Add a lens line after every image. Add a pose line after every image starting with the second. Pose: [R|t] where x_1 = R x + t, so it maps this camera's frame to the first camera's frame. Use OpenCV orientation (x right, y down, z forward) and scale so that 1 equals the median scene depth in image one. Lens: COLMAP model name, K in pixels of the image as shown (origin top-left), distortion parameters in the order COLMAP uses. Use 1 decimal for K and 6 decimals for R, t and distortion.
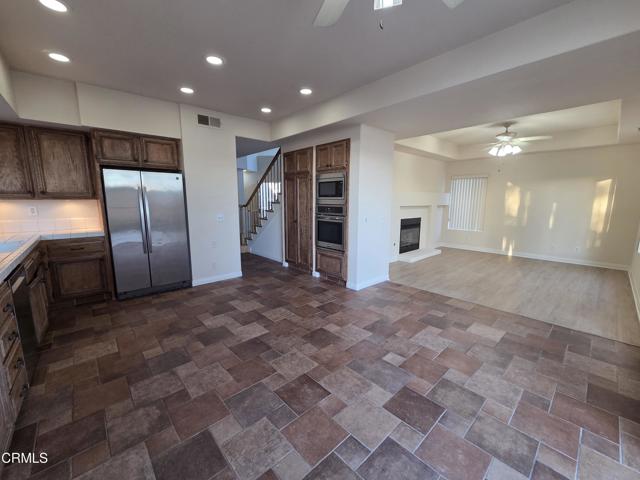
lens RADIAL K [[261.4, 0, 317.9], [0, 261.4, 240.0], [0, 0, 1]] dist [0.003463, 0.000049]
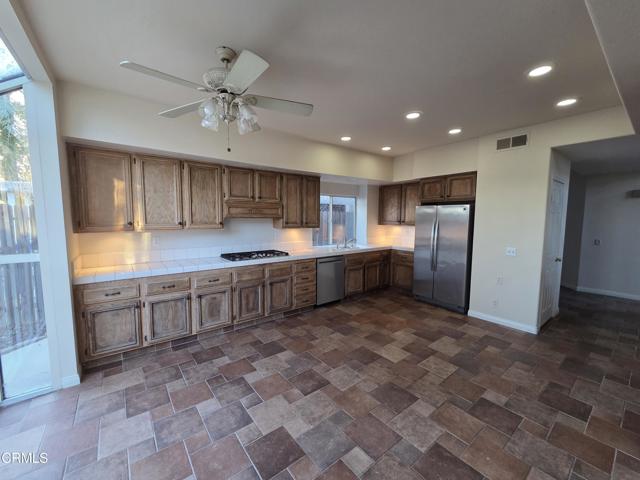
lens RADIAL K [[261.4, 0, 317.9], [0, 261.4, 240.0], [0, 0, 1]] dist [0.003463, 0.000049]
pose [[-0.075608, 0.084855, -0.993520, 0.627217], [-0.158813, 0.982629, 0.096011, -0.128963], [0.984409, 0.165043, -0.060819, 0.539149]]
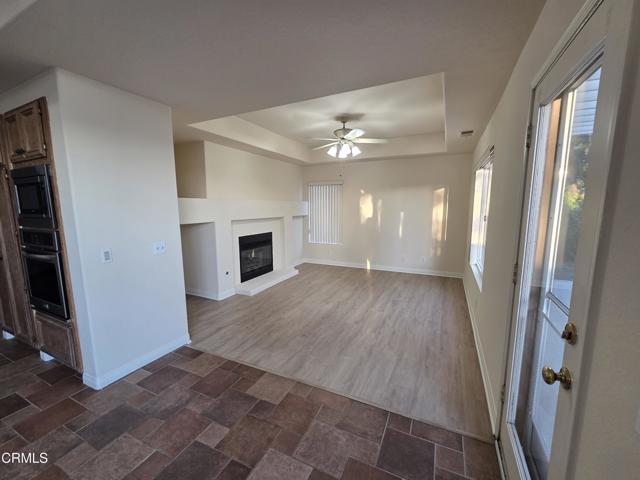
lens RADIAL K [[261.8, 0, 317.5], [0, 261.8, 242.7], [0, 0, 1]] dist [0.001790, -0.000174]
pose [[0.928810, -0.063019, 0.365159, 0.439718], [0.067712, 0.997705, -0.000047, -0.084146], [-0.364318, 0.024769, 0.930945, 0.381858]]
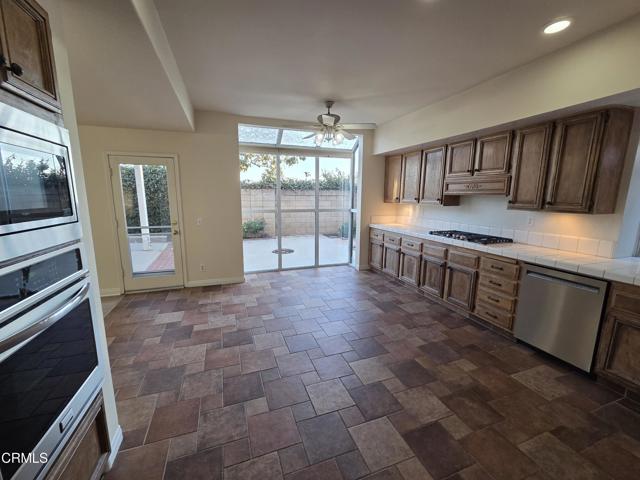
lens RADIAL K [[261.8, 0, 317.5], [0, 261.8, 242.7], [0, 0, 1]] dist [0.001790, -0.000174]
pose [[-0.923601, -0.074704, 0.376006, -0.303262], [0.051933, 0.947406, 0.315793, -0.238544], [-0.379822, 0.311194, -0.871145, 1.305961]]
